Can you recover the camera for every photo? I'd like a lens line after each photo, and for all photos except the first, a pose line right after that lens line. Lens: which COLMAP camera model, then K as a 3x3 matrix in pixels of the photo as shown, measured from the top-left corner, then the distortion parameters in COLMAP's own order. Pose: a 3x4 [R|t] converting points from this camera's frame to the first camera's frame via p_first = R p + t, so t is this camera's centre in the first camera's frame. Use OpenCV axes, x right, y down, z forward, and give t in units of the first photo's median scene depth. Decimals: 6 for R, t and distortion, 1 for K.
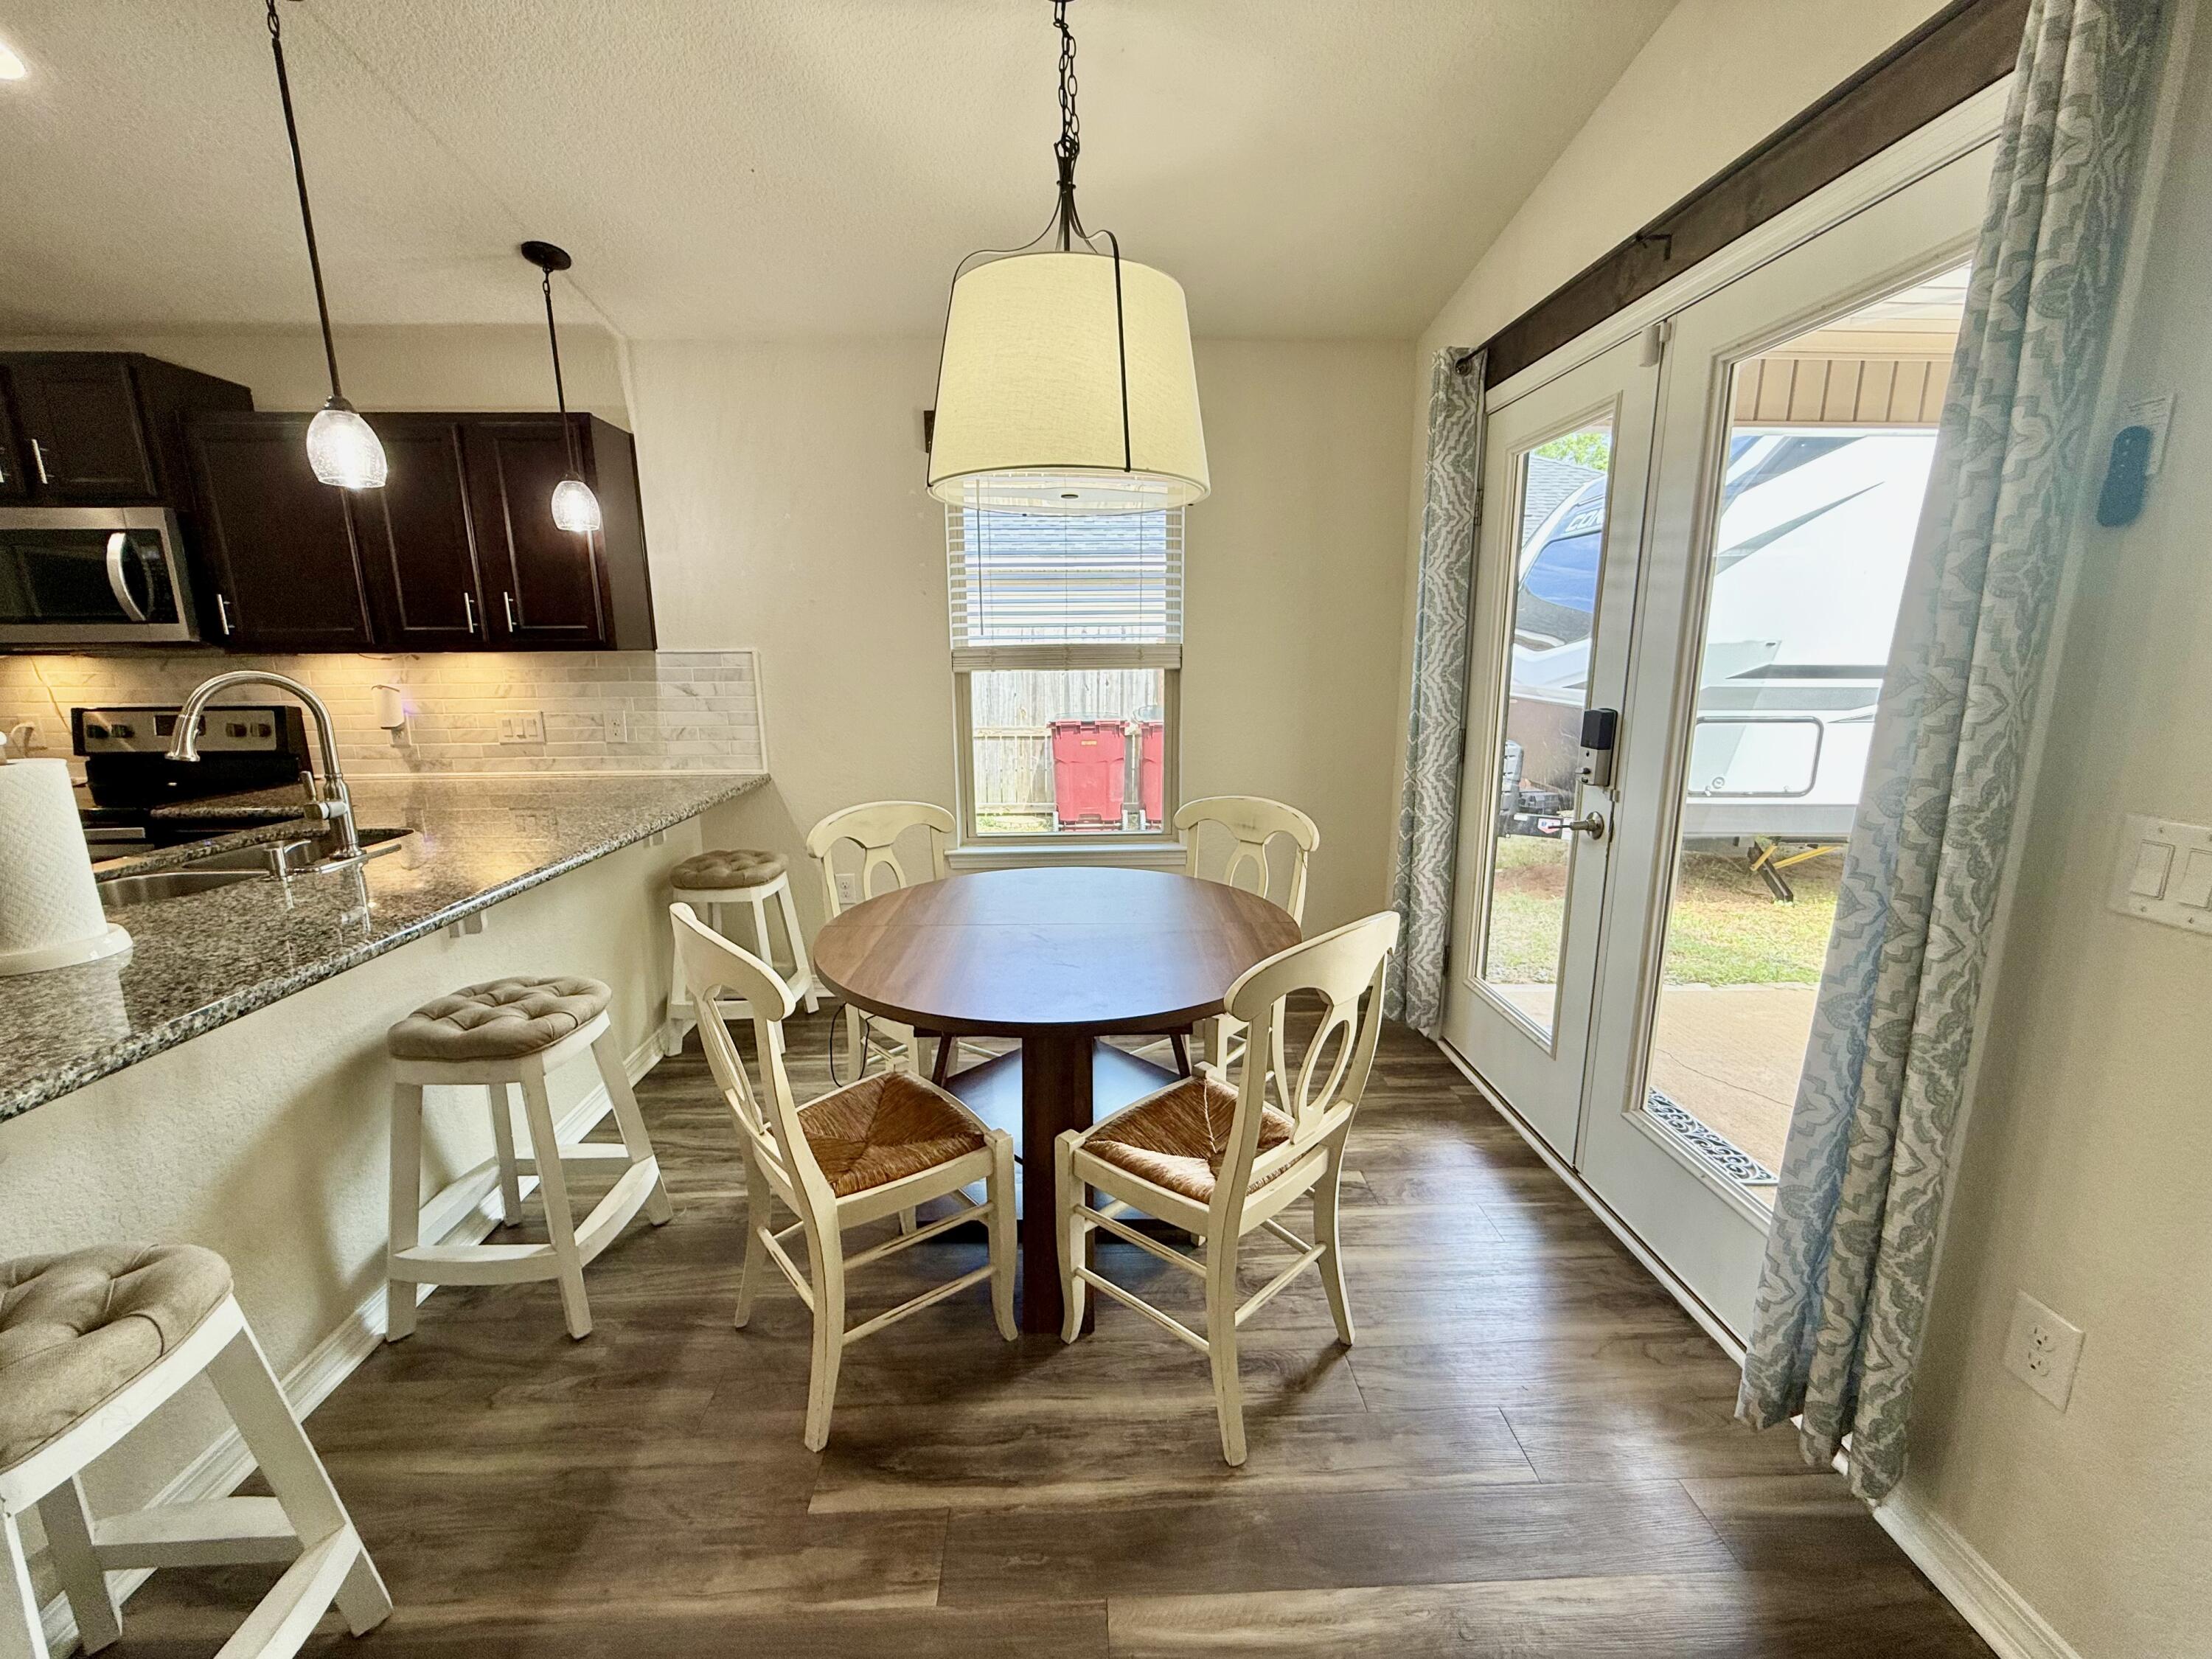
lens RADIAL K [[885.2, 0, 1106.0], [0, 885.2, 829.5], [0, 0, 1]] dist [0.000317, -0.000038]
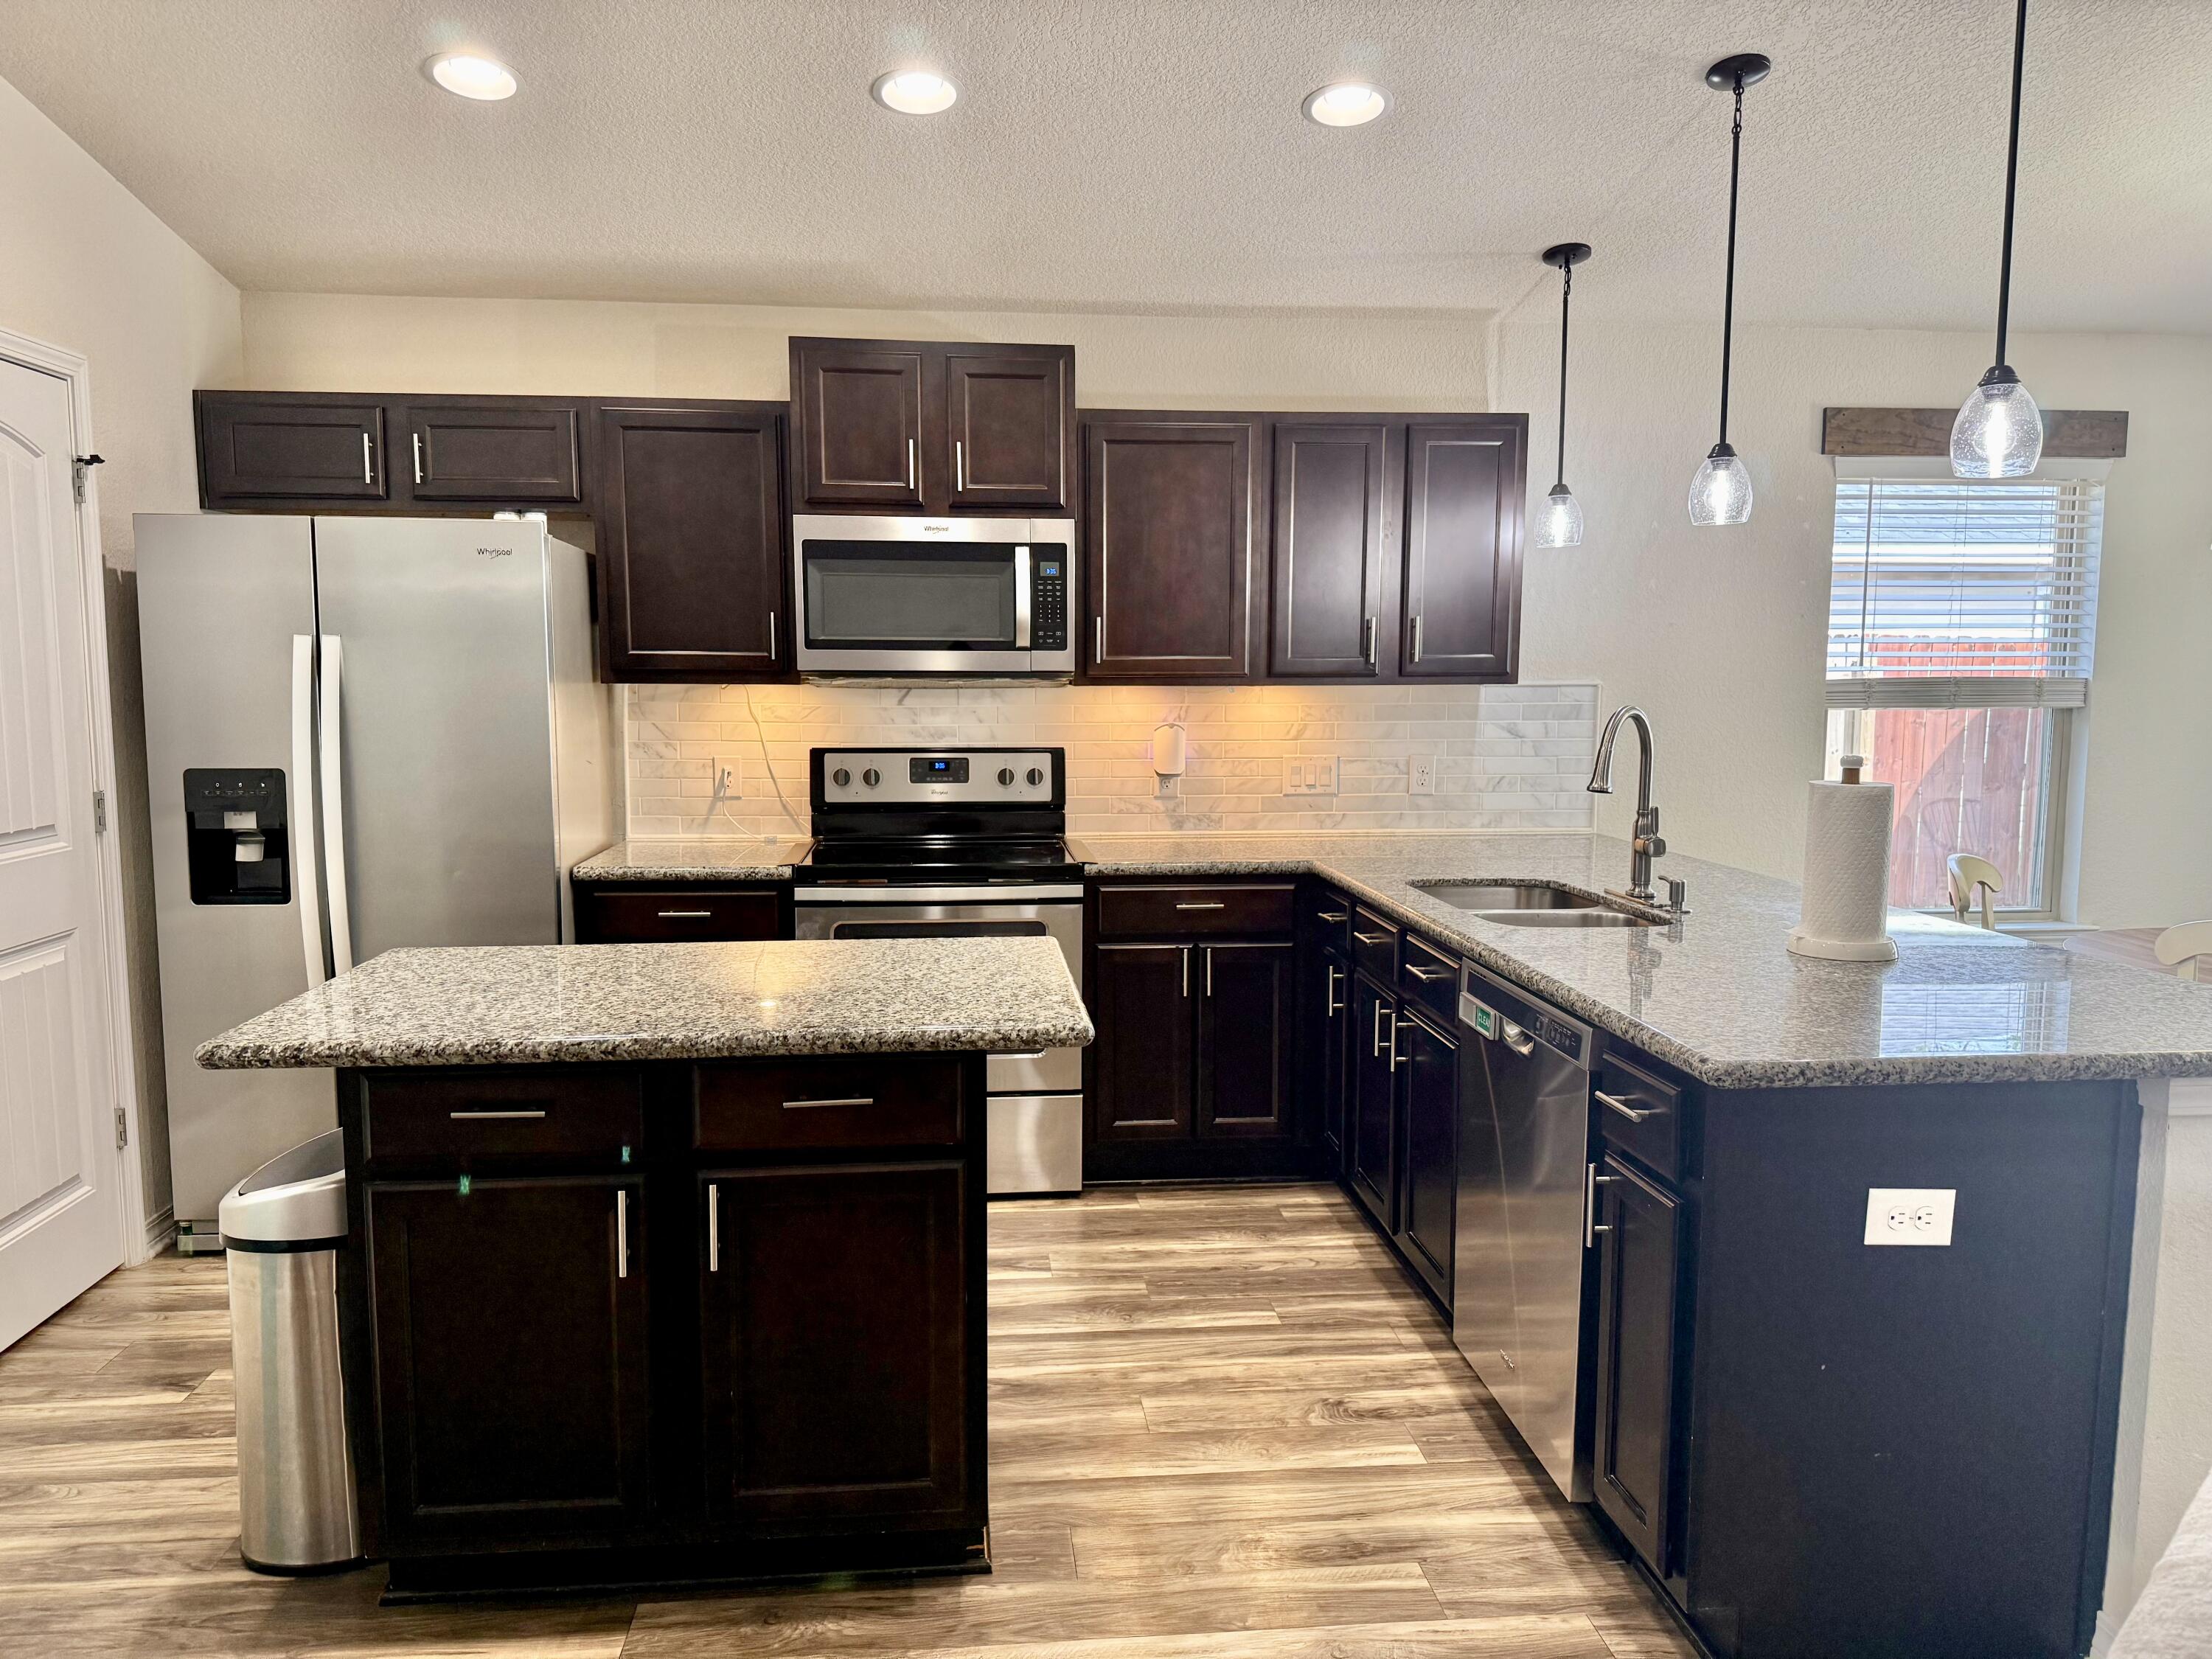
lens RADIAL K [[1560.7, 0, 1106.0], [0, 1560.7, 829.5], [0, 0, 1]] dist [0.080522, -0.118074]
pose [[0.998326, 0.001543, 0.057815, -0.929361], [0.004253, 0.994979, -0.099992, 0.076766], [-0.057679, 0.100070, 0.993307, -0.409355]]
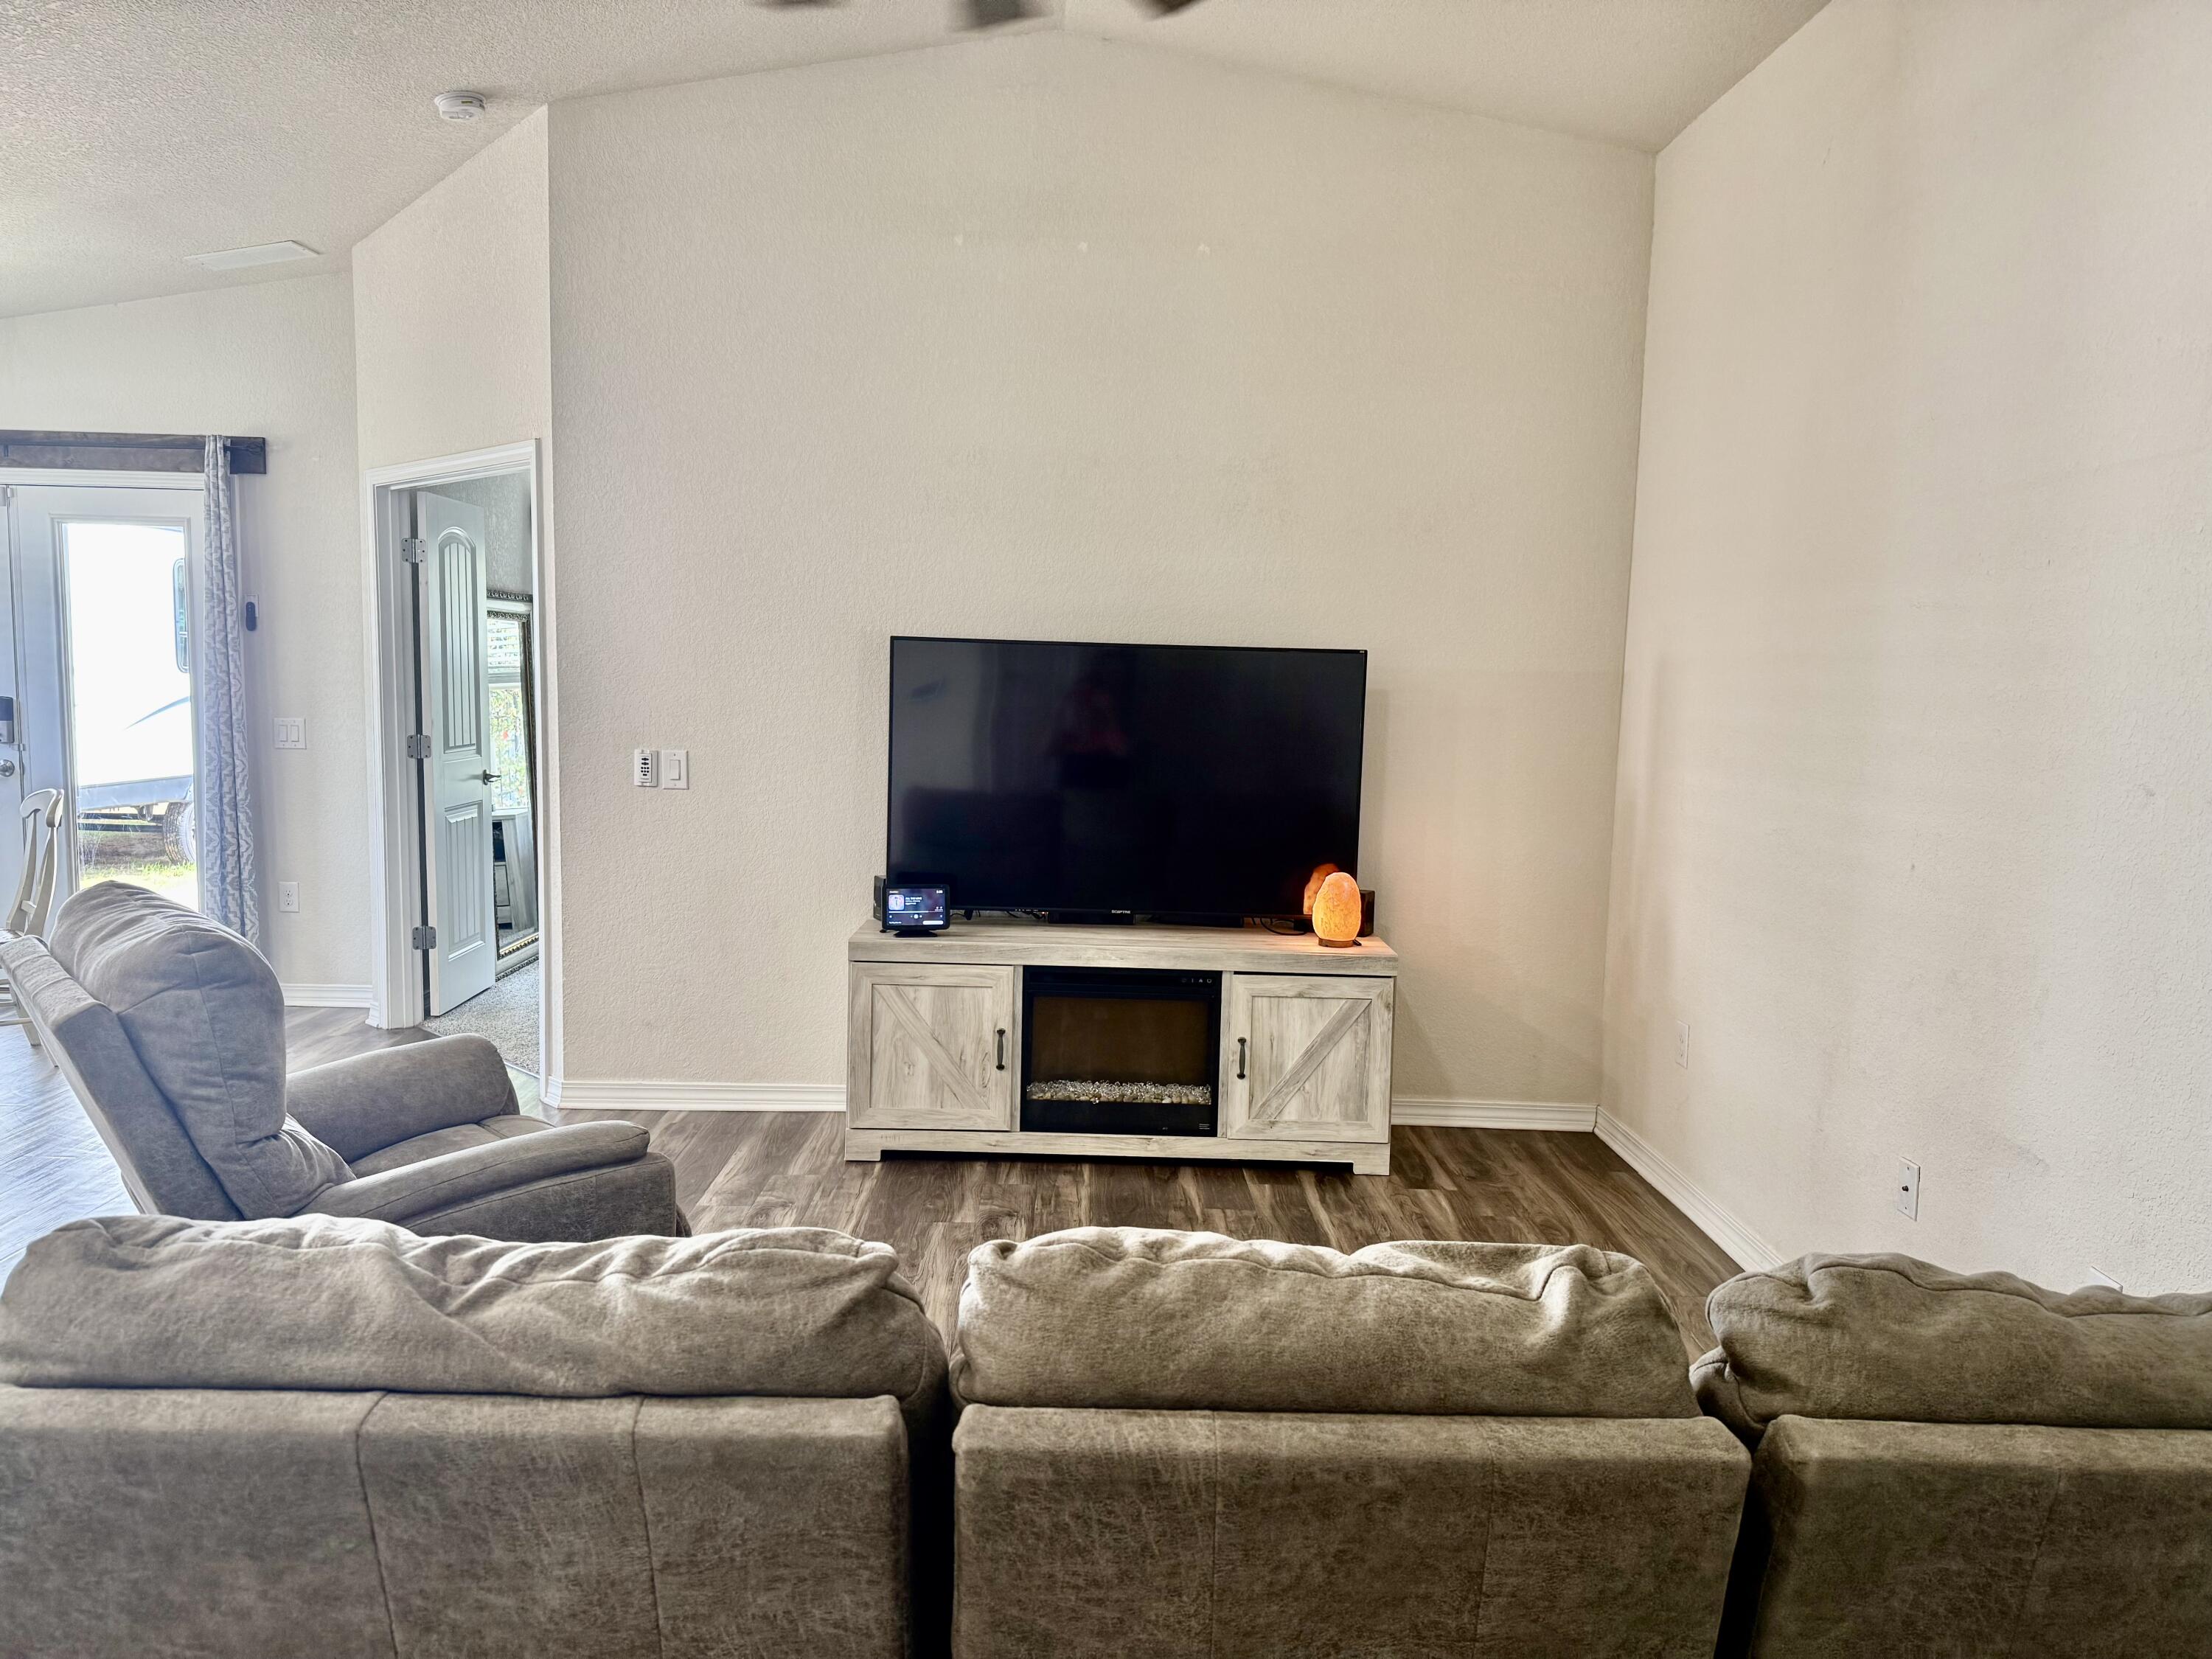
lens RADIAL K [[1576.6, 0, 1106.0], [0, 1576.6, 829.5], [0, 0, 1]] dist [0.119302, -0.166998]
pose [[0.057224, -0.094586, 0.993871, -5.413754], [0.176937, 0.980704, 0.083146, 0.510988], [-0.982557, 0.171095, 0.072856, -2.798319]]
